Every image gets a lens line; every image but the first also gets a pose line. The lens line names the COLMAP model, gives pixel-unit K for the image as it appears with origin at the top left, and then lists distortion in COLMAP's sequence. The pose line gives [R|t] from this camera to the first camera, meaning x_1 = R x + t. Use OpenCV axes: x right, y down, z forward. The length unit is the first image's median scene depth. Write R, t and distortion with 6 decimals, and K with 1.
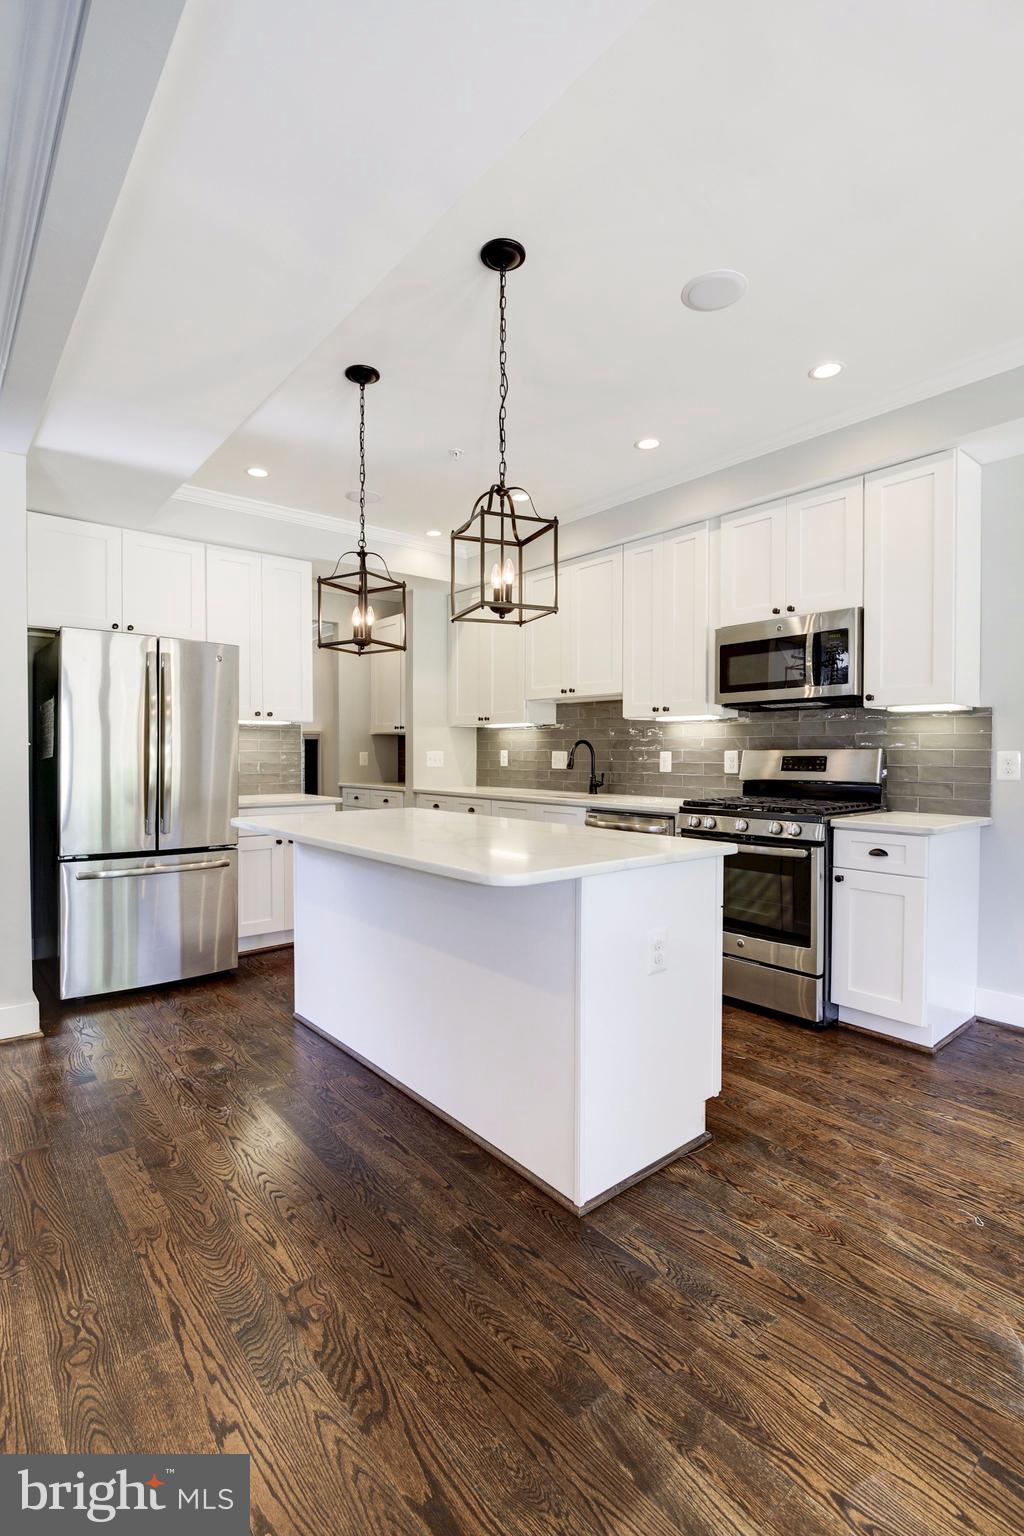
lens RADIAL K [[693.2, 0, 506.9], [0, 693.2, 759.3], [0, 0, 1]] dist [-0.005729, 0.001386]
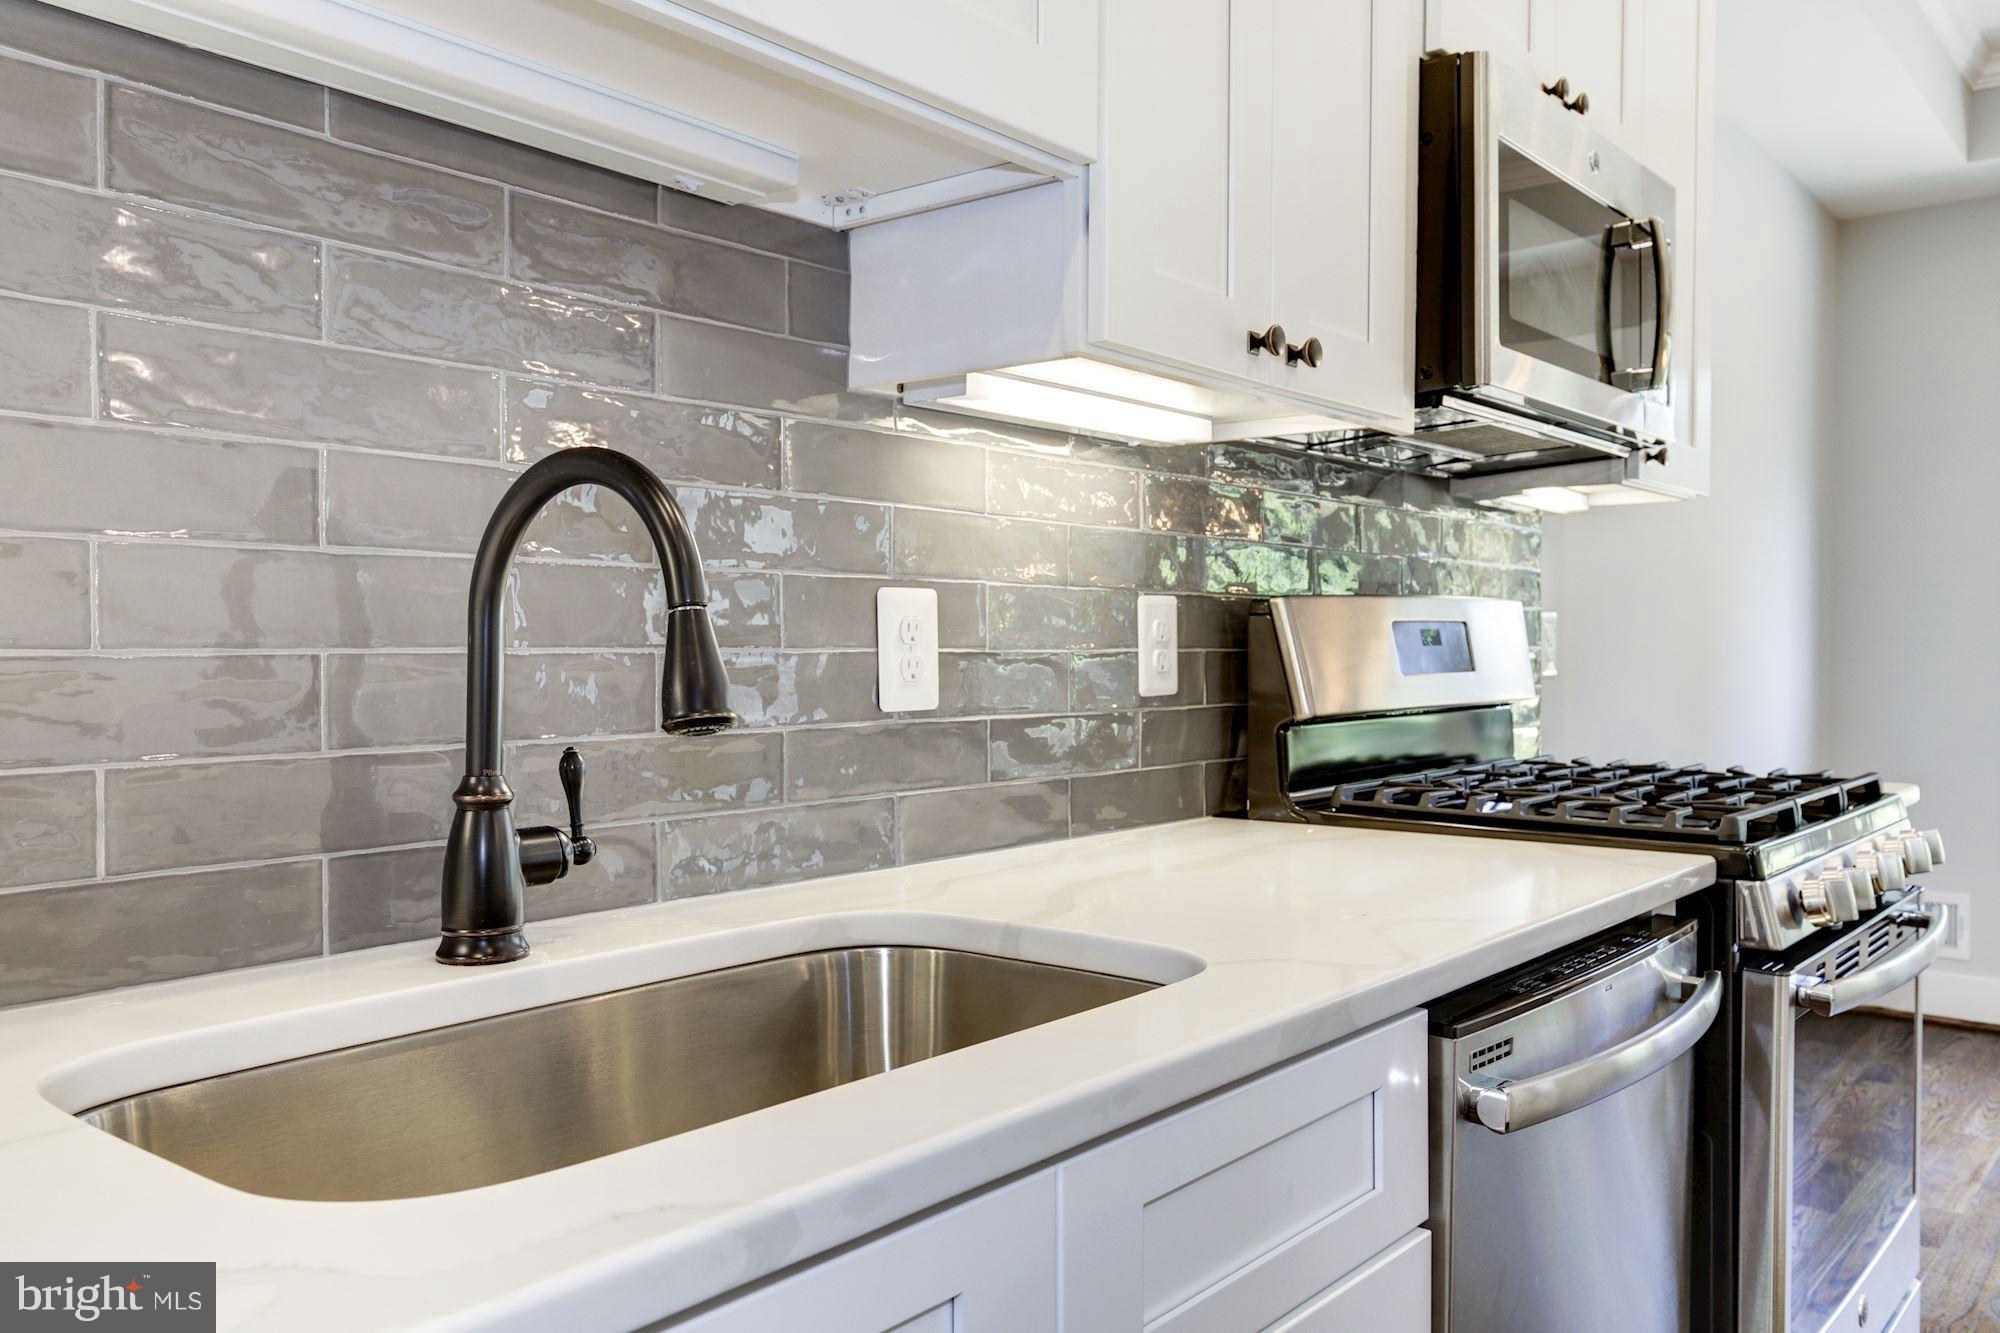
lens RADIAL K [[1608.0, 0, 997.4], [0, 1608.0, 664.5], [0, 0, 1]] dist [0.000512, 0.000006]
pose [[-0.183022, -0.011081, 0.983046, -0.239023], [0.006865, 0.999898, 0.012549, 0.004006], [-0.983085, 0.009046, -0.182927, 1.650301]]
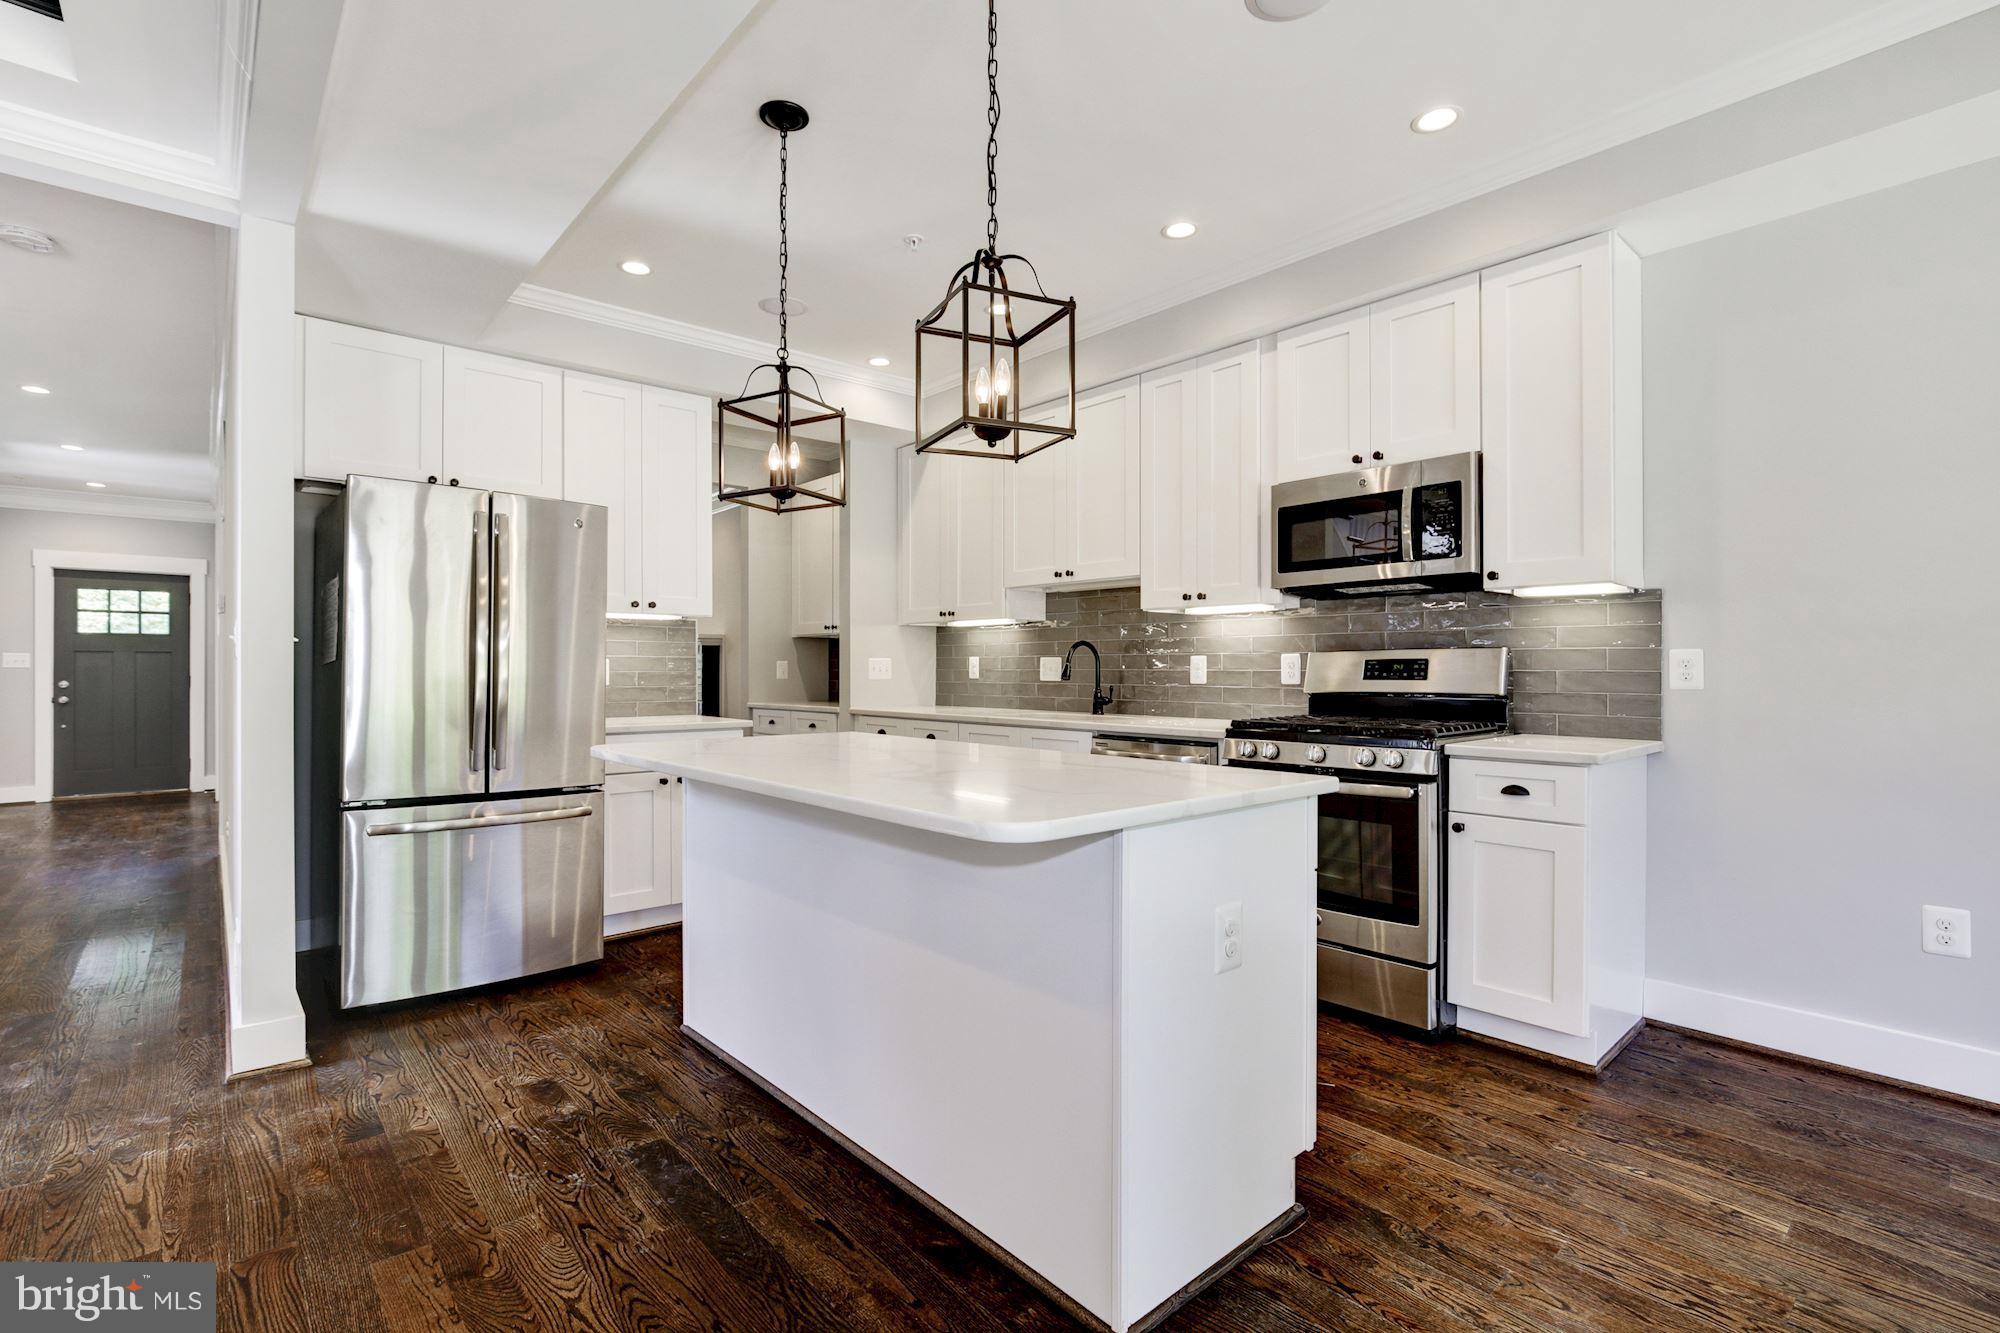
lens RADIAL K [[902.6, 0, 1006.2], [0, 902.6, 667.9], [0, 0, 1]] dist [-0.005729, 0.001386]
pose [[0.999176, 0.001338, 0.040572, -0.020461], [-0.001025, 0.999970, -0.007734, 0.014509], [-0.040581, 0.007686, 0.999147, 0.083772]]
